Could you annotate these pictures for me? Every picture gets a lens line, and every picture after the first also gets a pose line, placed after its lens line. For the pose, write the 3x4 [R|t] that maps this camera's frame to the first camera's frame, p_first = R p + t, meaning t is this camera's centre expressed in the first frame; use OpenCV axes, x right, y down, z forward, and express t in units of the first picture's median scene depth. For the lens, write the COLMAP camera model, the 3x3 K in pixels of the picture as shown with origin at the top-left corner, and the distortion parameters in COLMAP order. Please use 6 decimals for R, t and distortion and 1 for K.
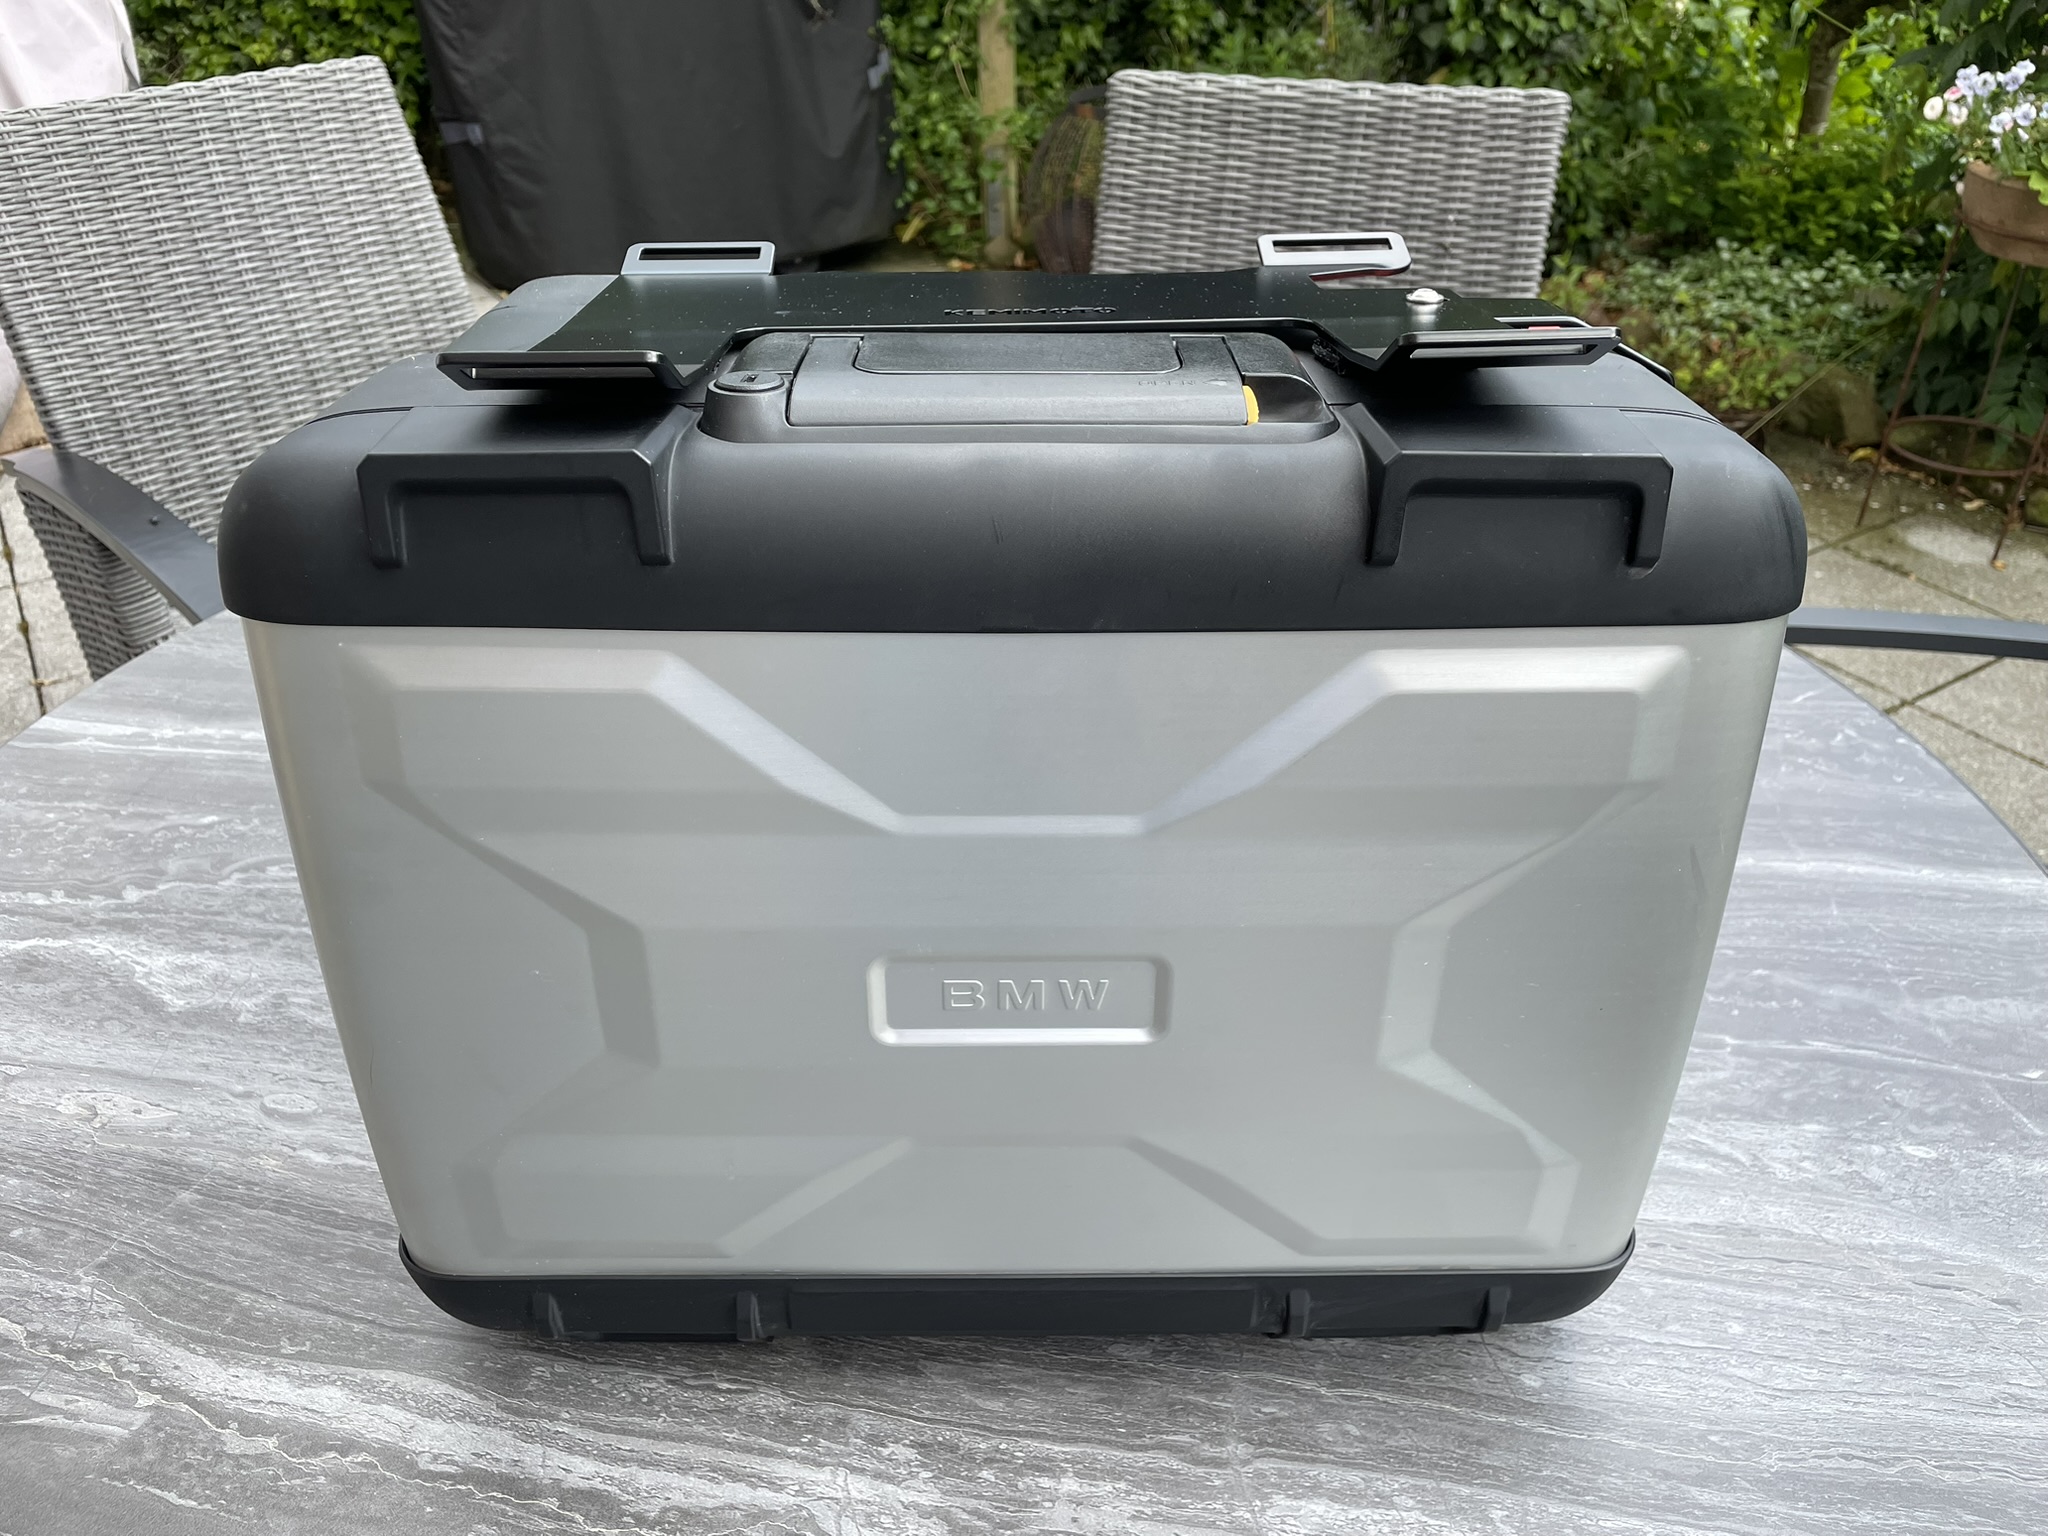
lens RADIAL K [[1567.7, 0, 1047.7], [0, 1567.7, 746.0], [0, 0, 1]] dist [0.067876, -0.101786]
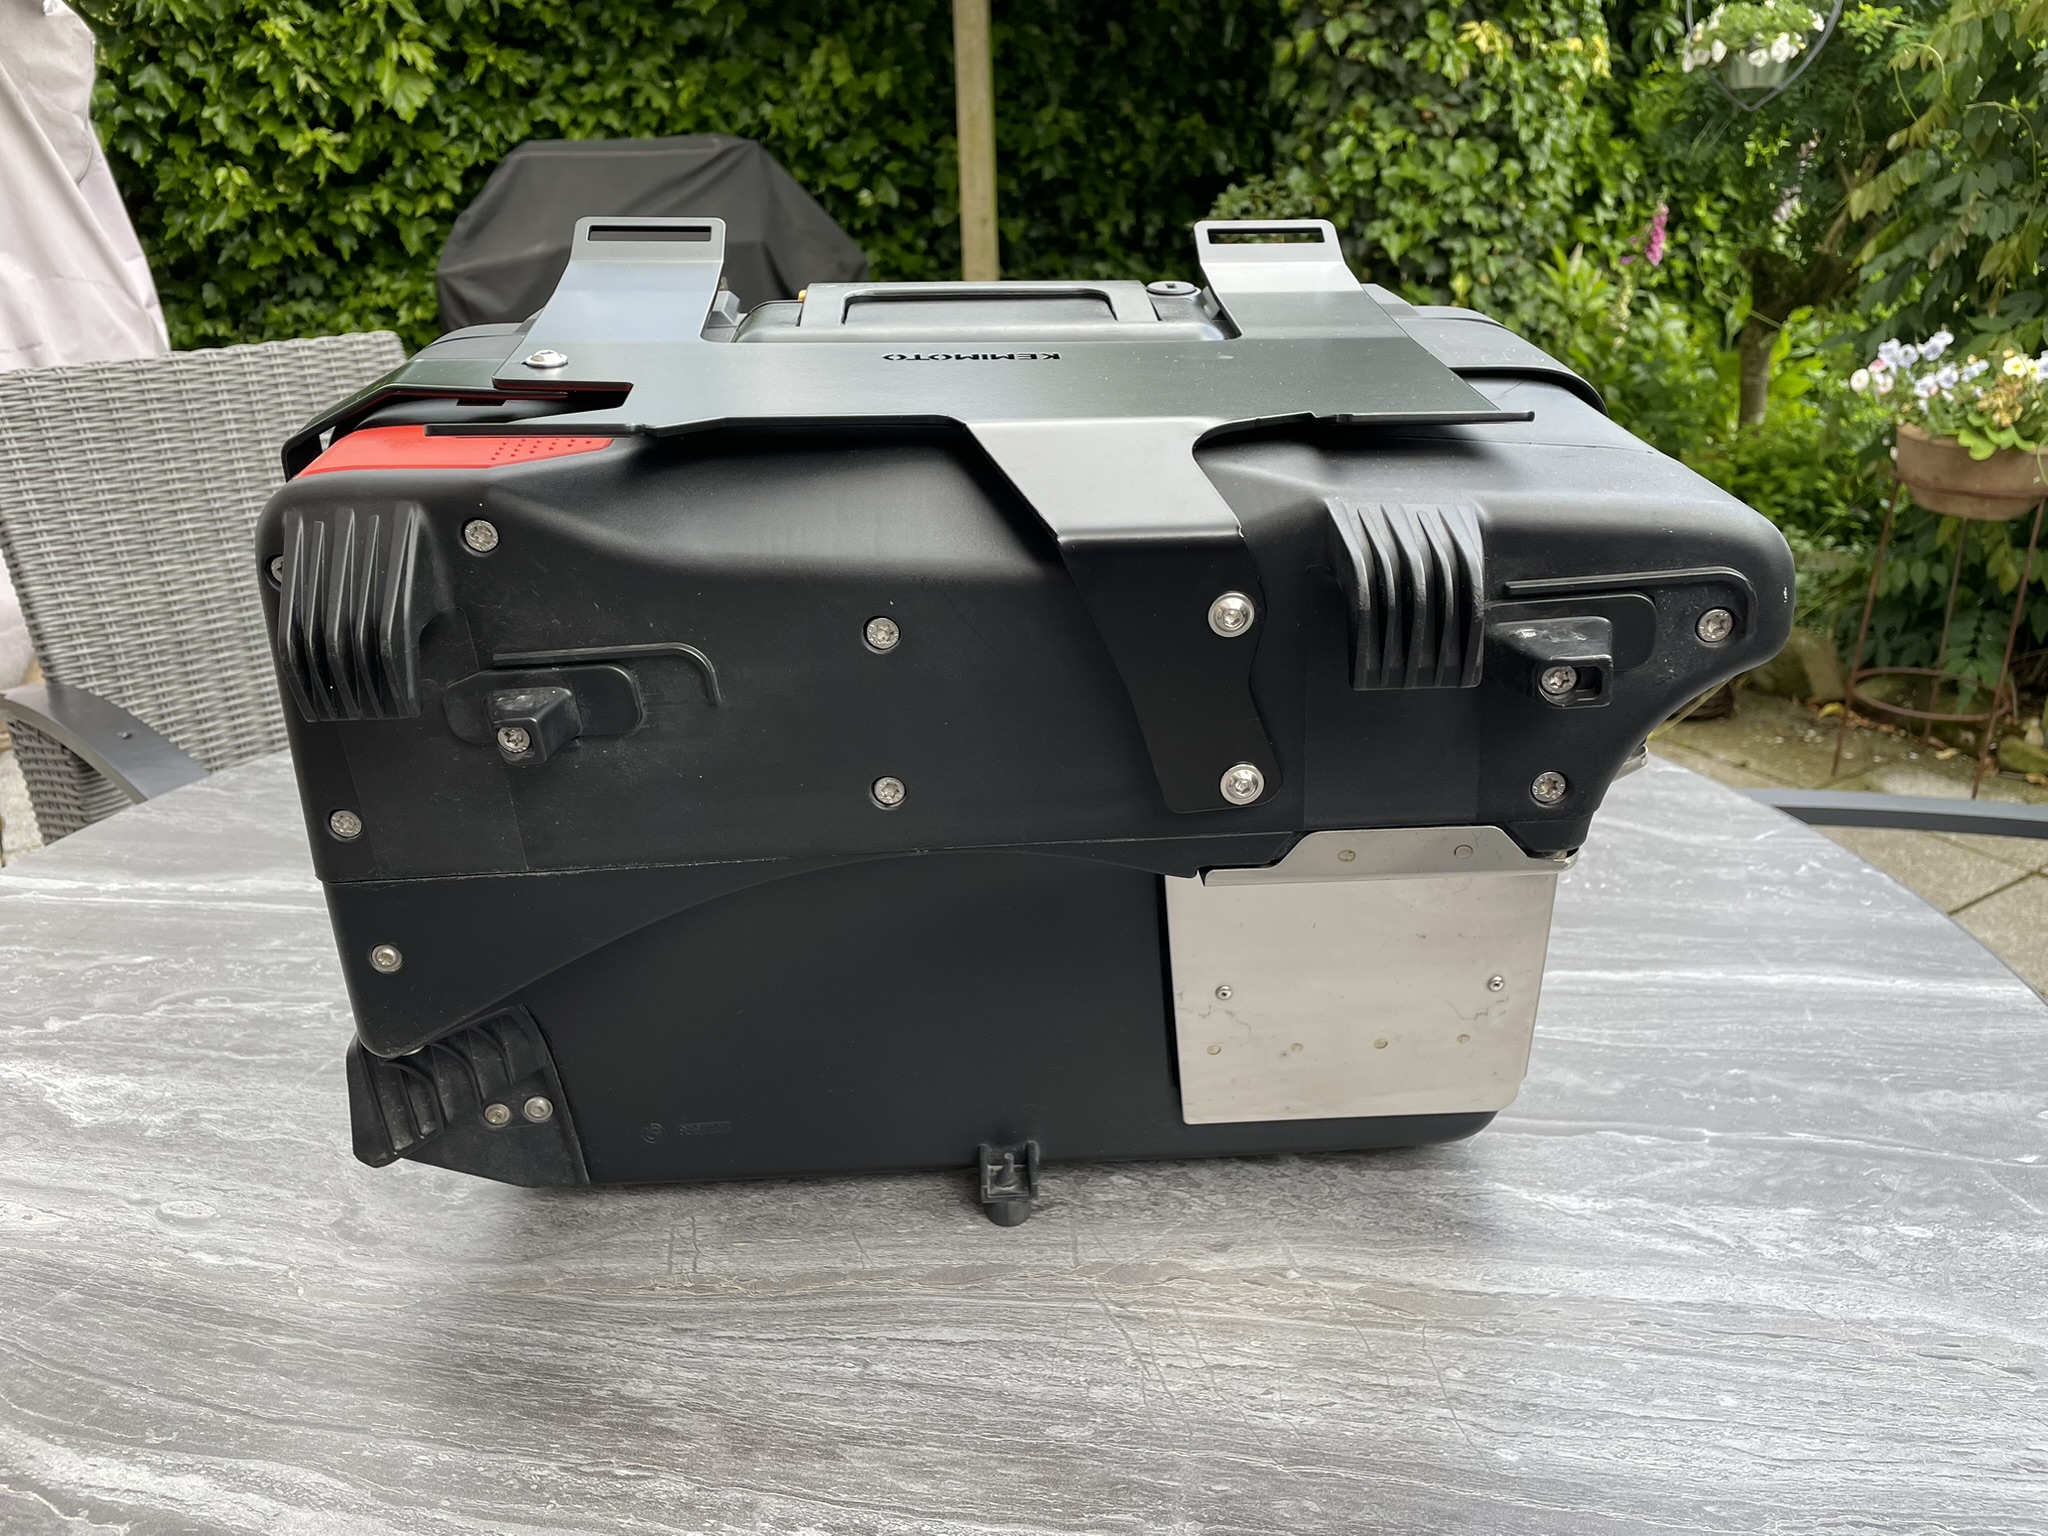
lens RADIAL K [[1567.7, 0, 1047.2], [0, 1567.7, 741.6], [0, 0, 1]] dist [0.067876, -0.101786]
pose [[0.999901, -0.014032, 0.000757, 0.033213], [0.013900, 0.979702, -0.199976, 0.130418], [0.002064, 0.199967, 0.979801, 0.016565]]
